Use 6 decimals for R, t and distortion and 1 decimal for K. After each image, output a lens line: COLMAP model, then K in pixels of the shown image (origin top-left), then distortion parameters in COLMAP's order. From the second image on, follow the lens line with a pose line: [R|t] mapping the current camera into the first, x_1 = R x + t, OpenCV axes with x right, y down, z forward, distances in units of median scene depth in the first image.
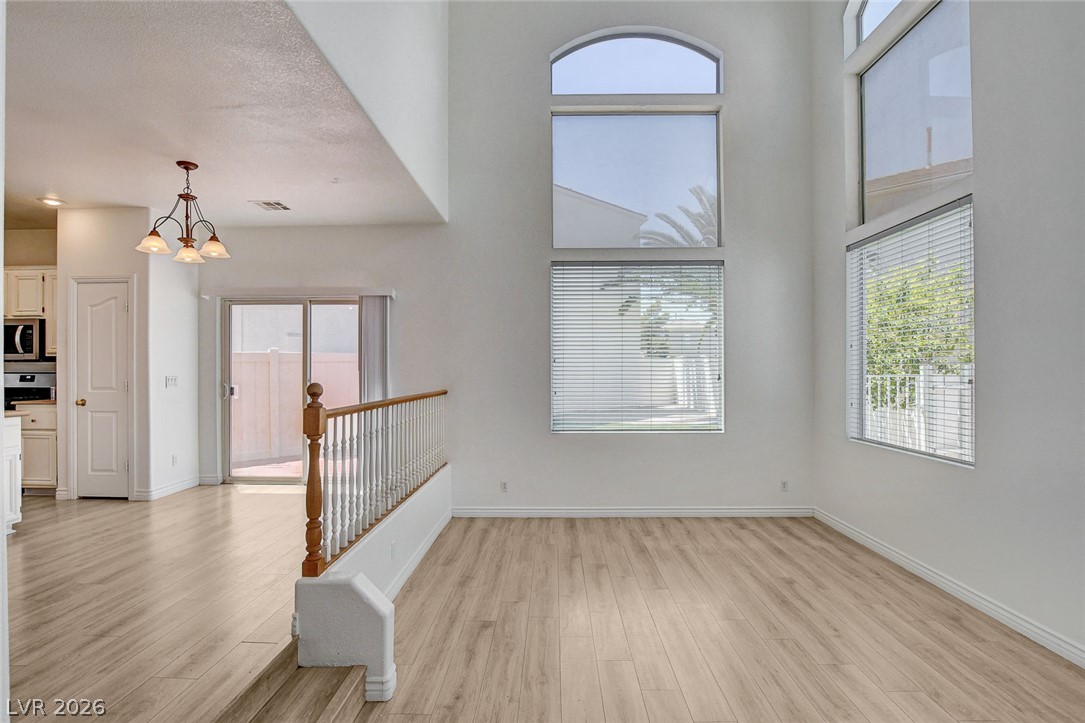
lens RADIAL K [[521.3, 0, 546.3], [0, 521.3, 369.1], [0, 0, 1]] dist [-0.027708, 0.001444]
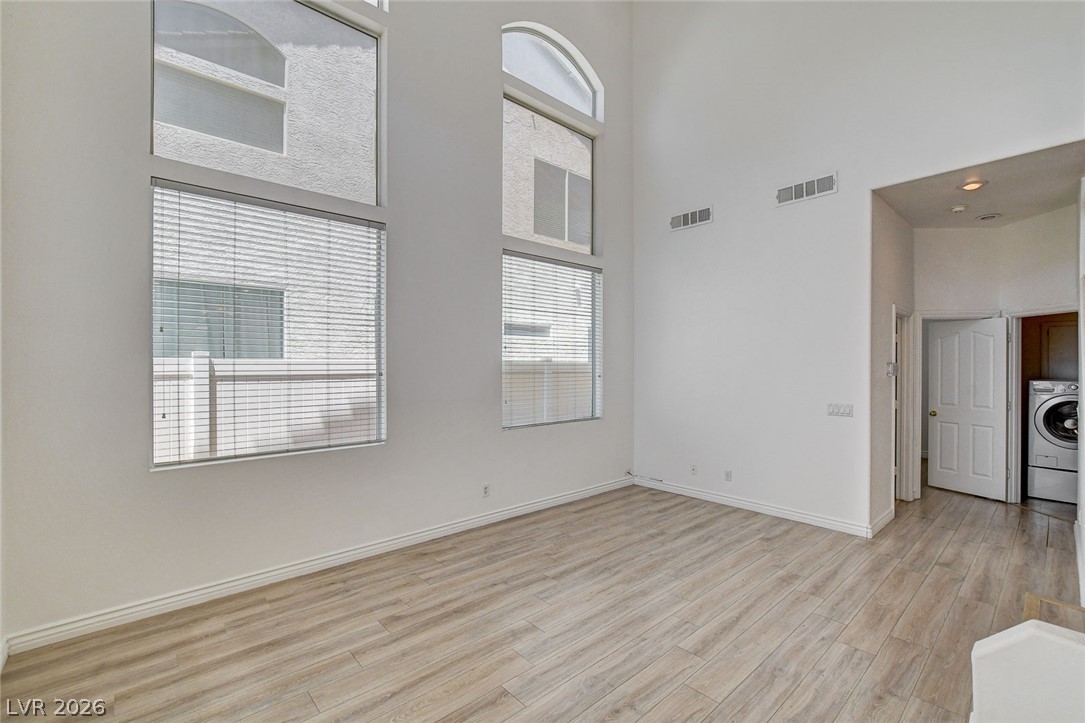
lens RADIAL K [[475.0, 0, 544.4], [0, 475.0, 365.5], [0, 0, 1]] dist [-0.010255, 0.000444]
pose [[-0.682302, -0.002108, 0.731068, -0.193344], [-0.002105, 0.999997, 0.000918, 0.001404], [-0.731068, -0.000912, -0.682304, 1.032041]]
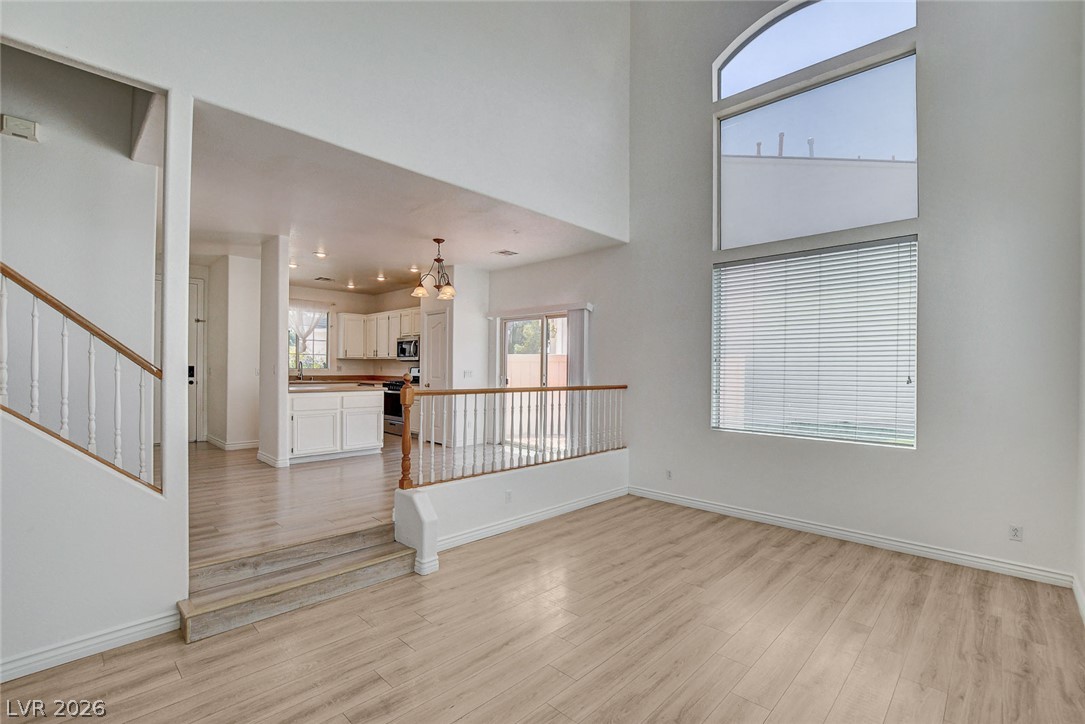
lens RADIAL K [[484.5, 0, 545.8], [0, 484.5, 366.7], [0, 0, 1]] dist [-0.026419, 0.000975]
pose [[0.732137, 0.006430, -0.681128, 0.473926], [-0.009191, 0.999958, -0.000441, 0.001080], [0.681096, 0.006583, 0.732165, 0.084042]]
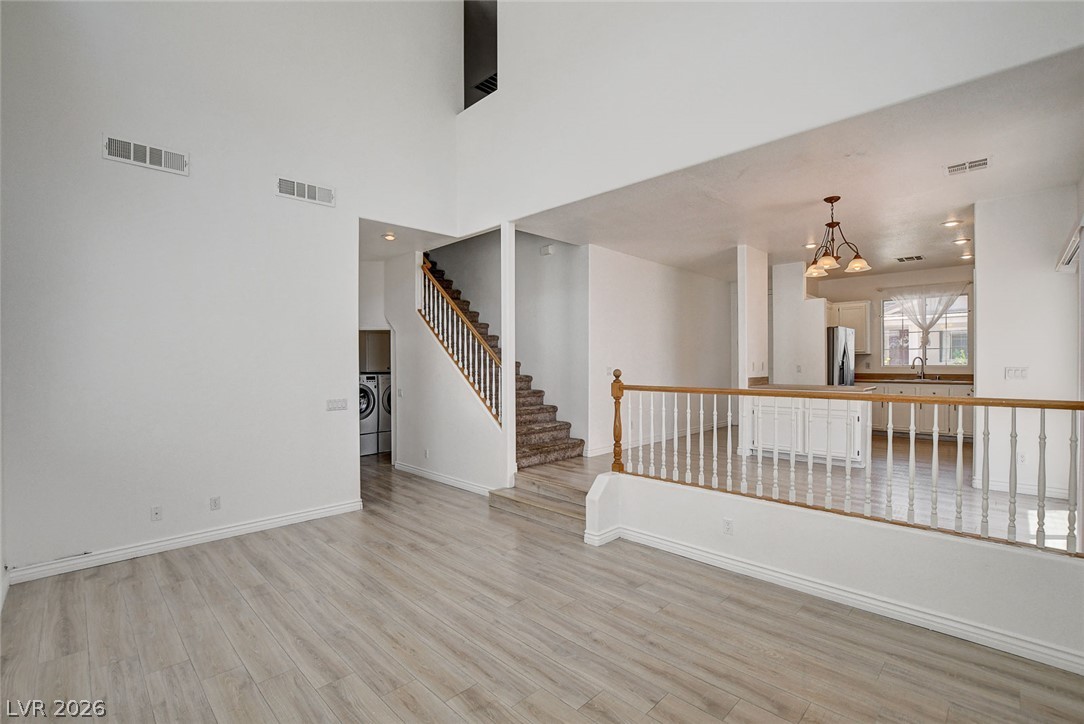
lens RADIAL K [[484.1, 0, 545.2], [0, 484.1, 366.7], [0, 0, 1]] dist [-0.026419, 0.000975]
pose [[-0.689718, 0.008059, -0.724033, 0.506564], [0.006503, 0.999967, 0.004936, 0.003176], [0.724049, -0.001304, -0.689748, 1.024060]]
